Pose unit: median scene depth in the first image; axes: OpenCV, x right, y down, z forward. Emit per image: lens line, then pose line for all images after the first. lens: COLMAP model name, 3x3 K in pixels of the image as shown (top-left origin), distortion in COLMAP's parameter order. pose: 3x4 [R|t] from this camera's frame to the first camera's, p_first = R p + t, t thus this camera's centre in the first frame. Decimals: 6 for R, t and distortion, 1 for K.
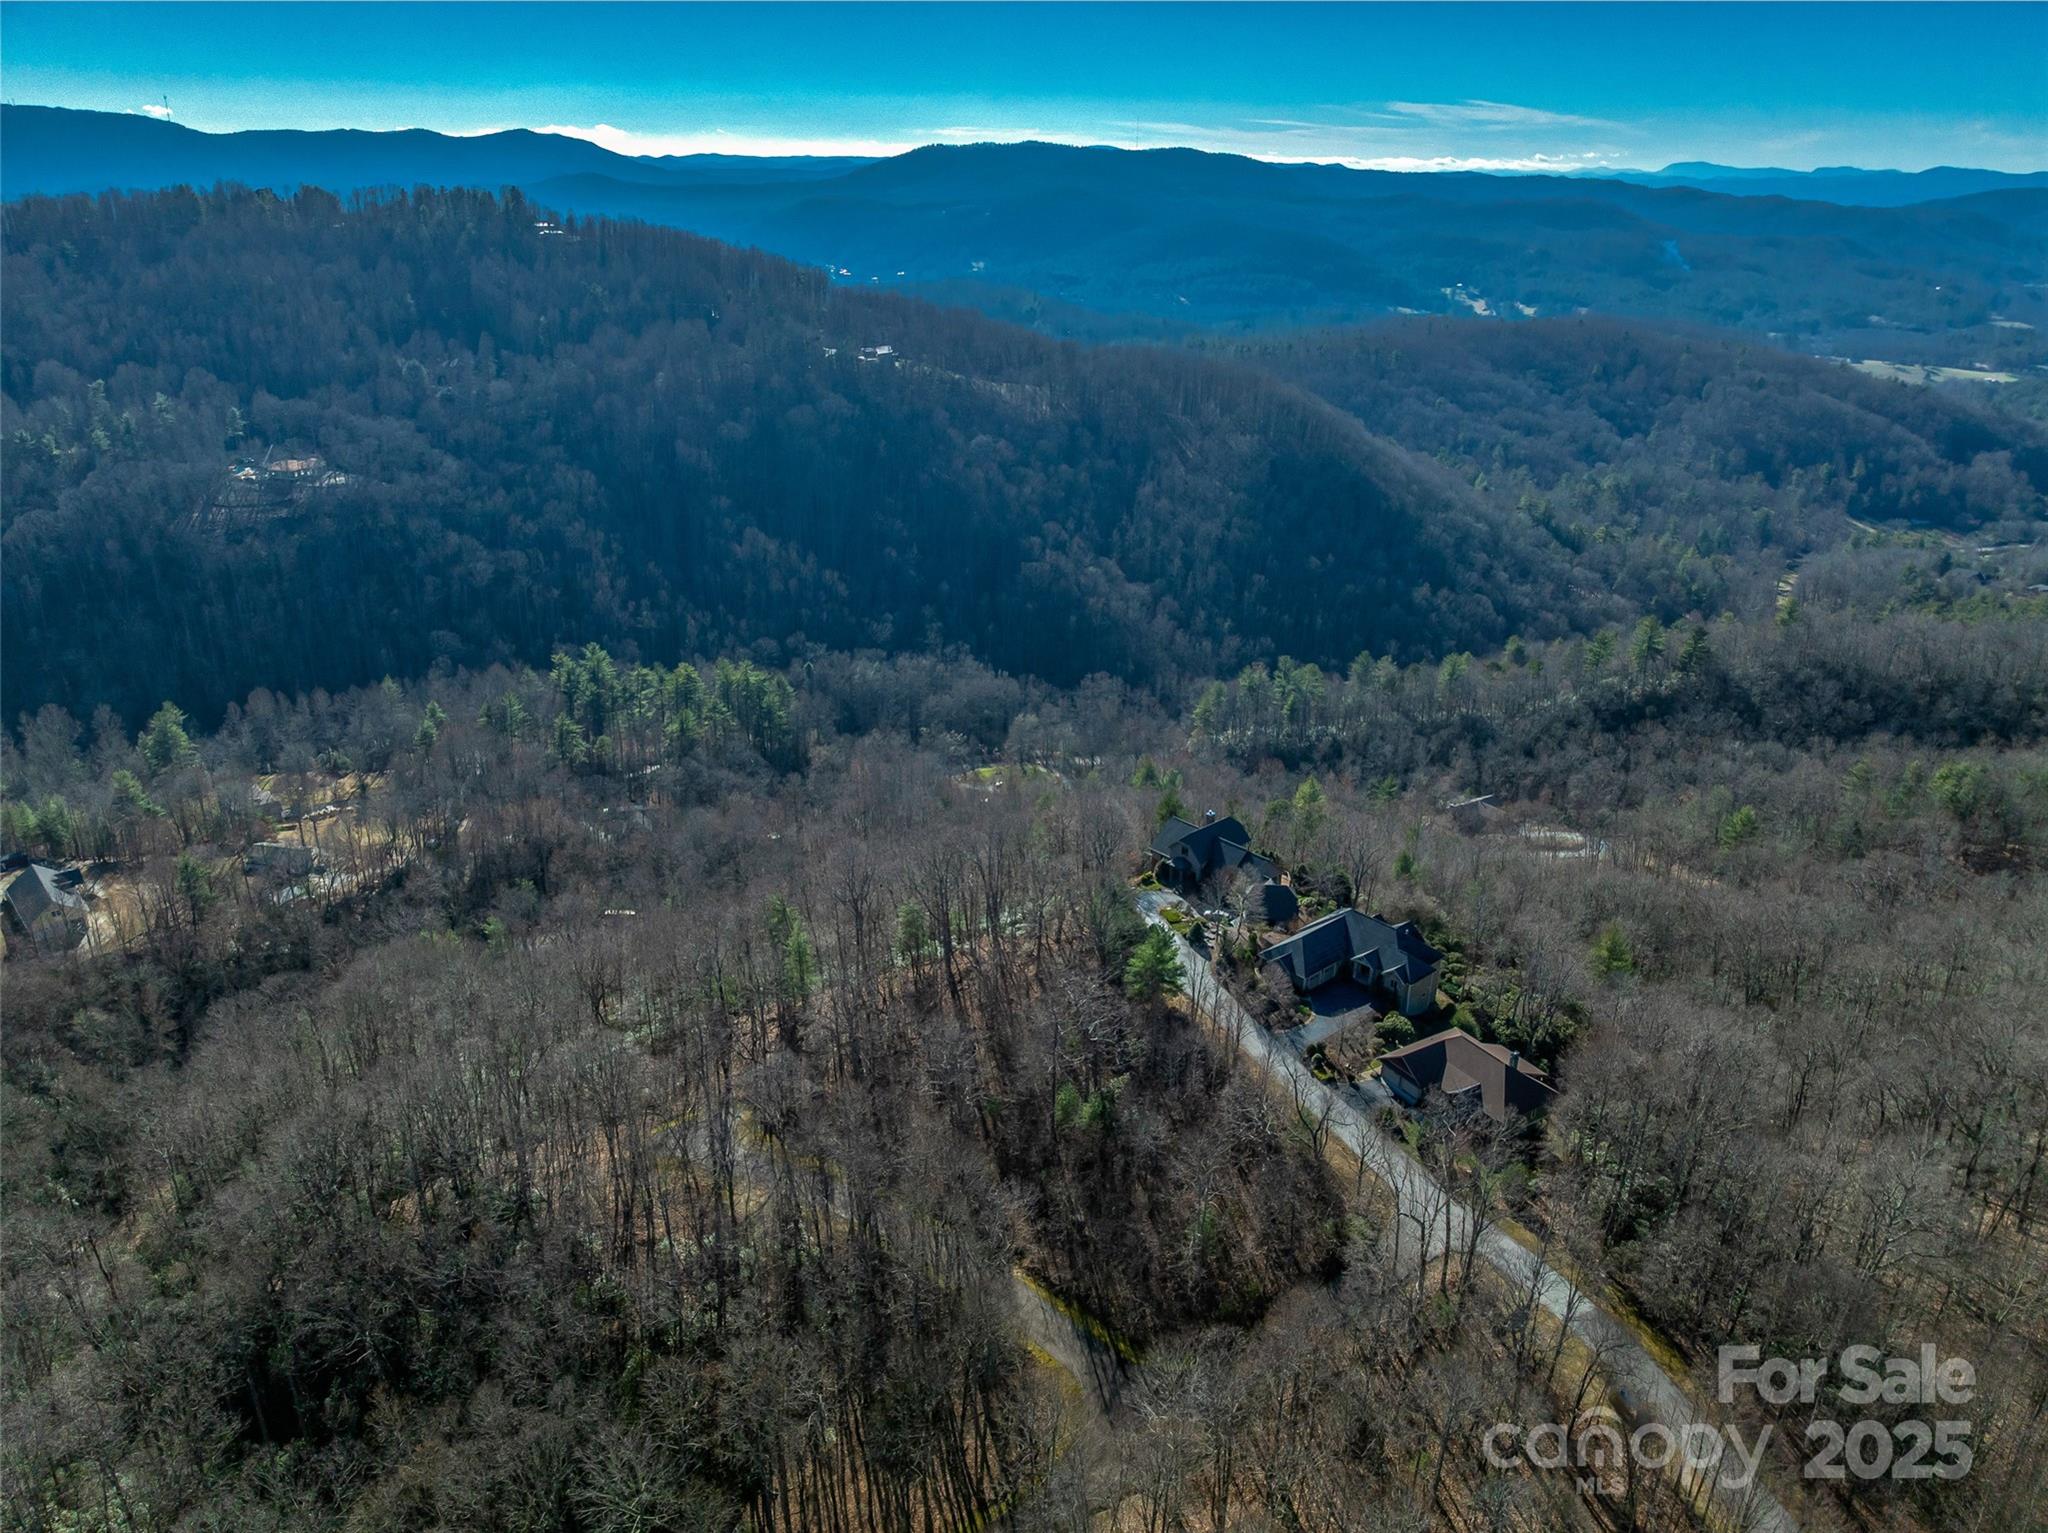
lens RADIAL K [[1435.9, 0, 1026.4], [0, 1435.9, 757.4], [0, 0, 1]] dist [-0.049680, 0.015332]
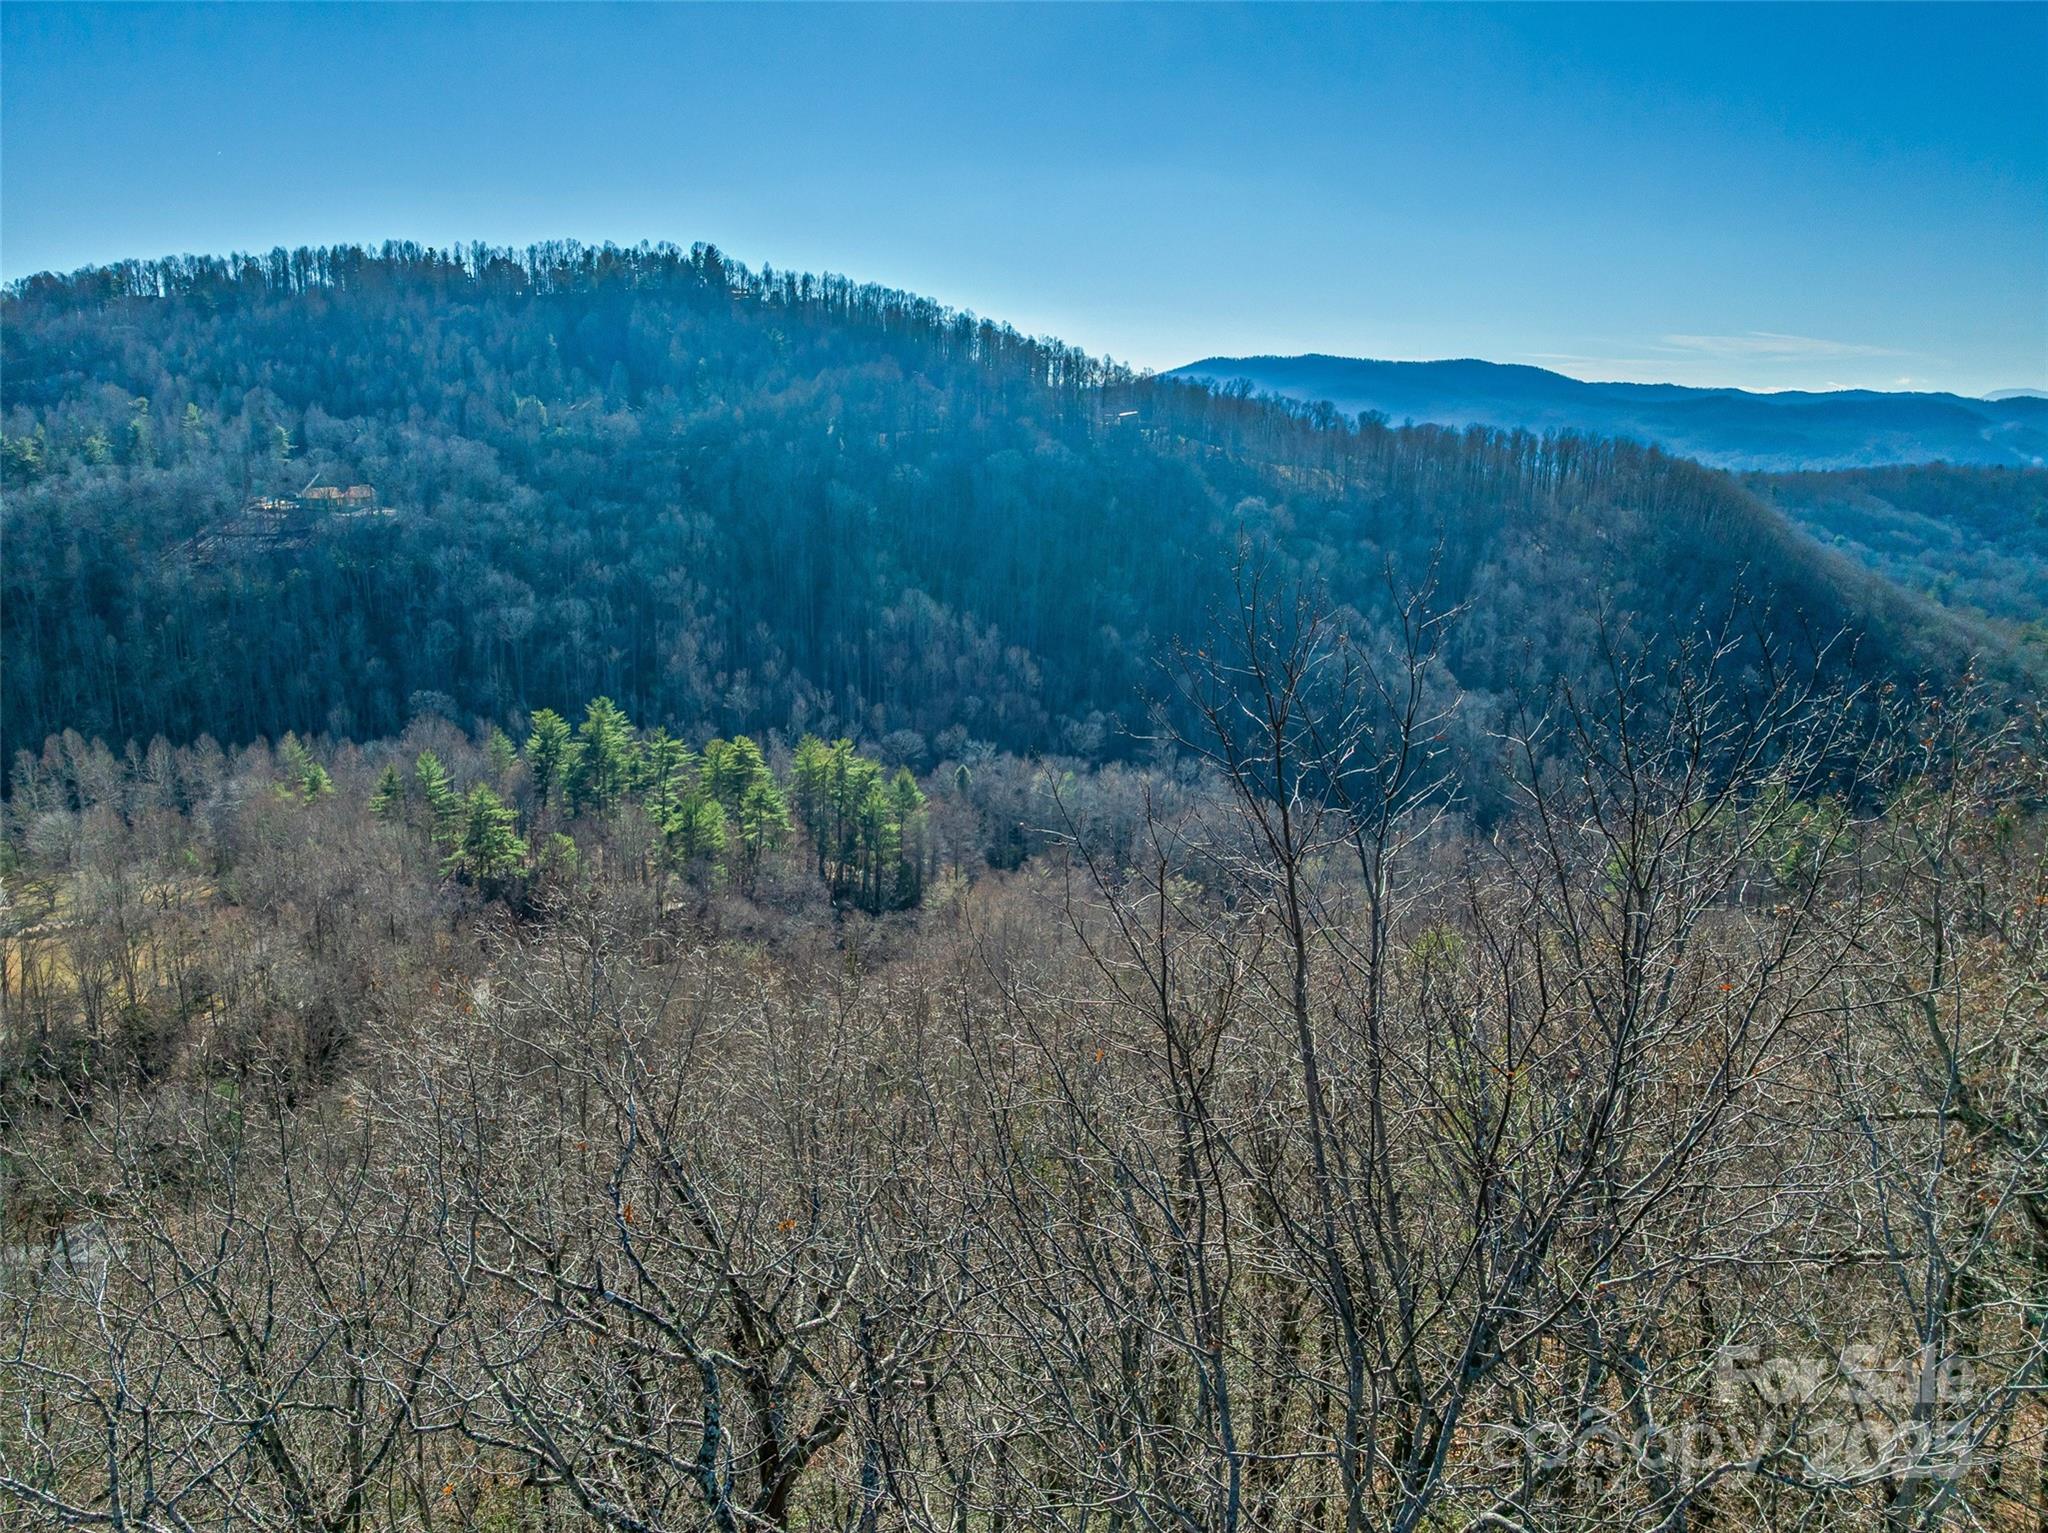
lens RADIAL K [[1435.9, 0, 1041.8], [0, 1435.9, 785.2], [0, 0, 1]] dist [-0.049680, 0.015332]
pose [[0.984467, 0.044572, -0.169815, -0.007356], [-0.066198, 0.990084, -0.123898, 0.018010], [0.162609, 0.133215, 0.977656, 0.351096]]
